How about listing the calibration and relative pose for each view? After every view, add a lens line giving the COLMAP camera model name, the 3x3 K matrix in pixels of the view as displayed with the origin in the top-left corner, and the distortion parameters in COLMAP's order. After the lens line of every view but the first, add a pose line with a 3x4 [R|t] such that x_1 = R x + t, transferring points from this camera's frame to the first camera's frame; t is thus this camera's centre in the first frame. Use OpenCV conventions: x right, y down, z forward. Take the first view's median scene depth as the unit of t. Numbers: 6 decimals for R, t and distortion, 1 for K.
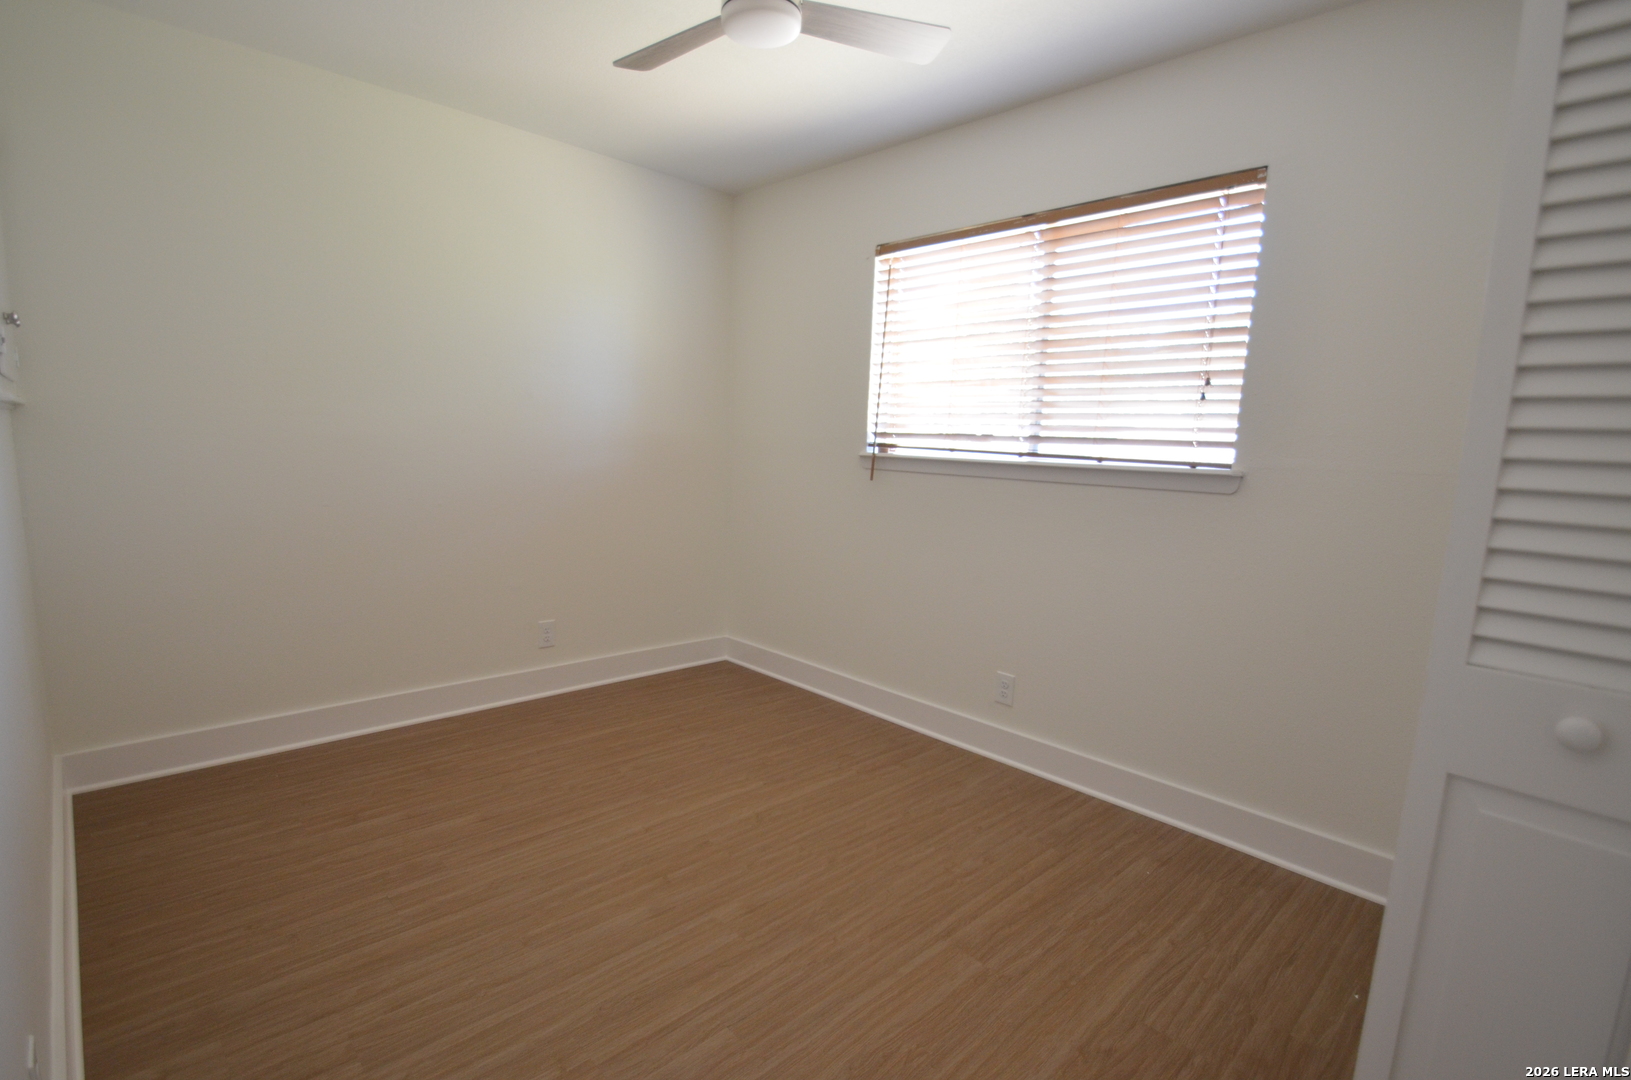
lens RADIAL K [[752.1, 0, 808.4], [0, 752.1, 538.3], [0, 0, 1]] dist [-0.006032, -0.003937]
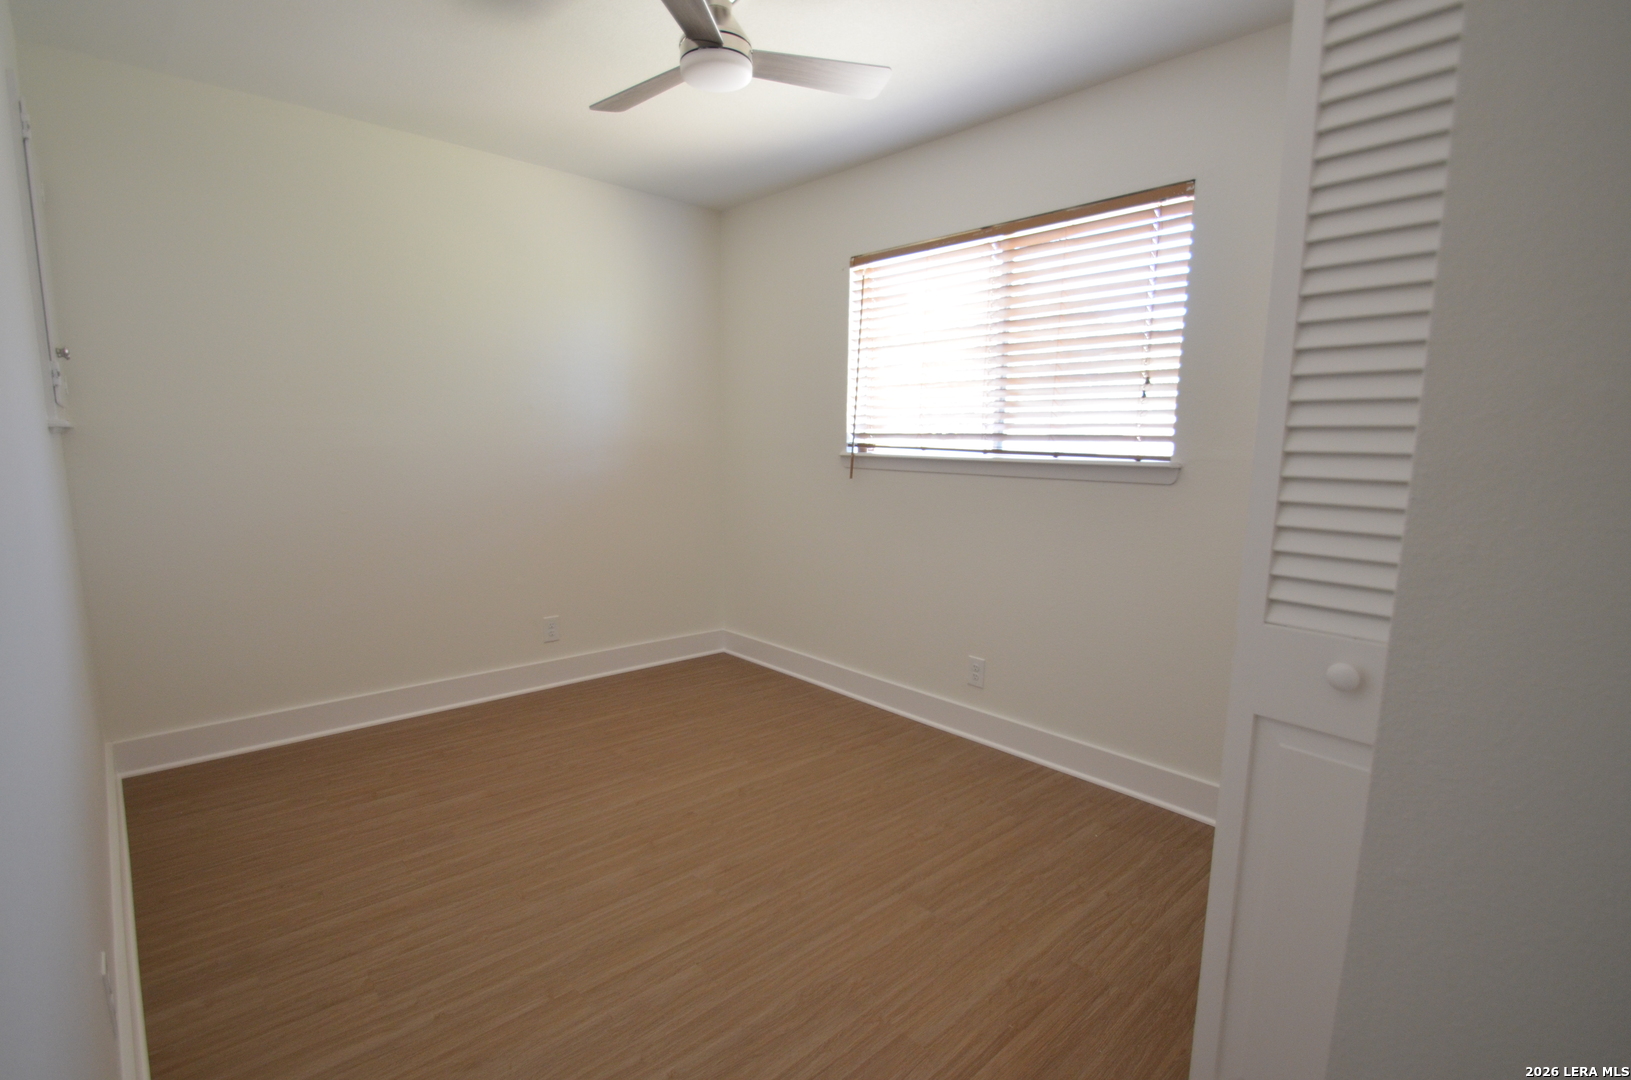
lens RADIAL K [[752.1, 0, 810.7], [0, 752.1, 538.6], [0, 0, 1]] dist [-0.006032, -0.003937]
pose [[0.999543, -0.019639, -0.022983, 0.079300], [0.019690, 0.999804, 0.001982, 0.006979], [0.022939, -0.002433, 0.999734, -0.099952]]
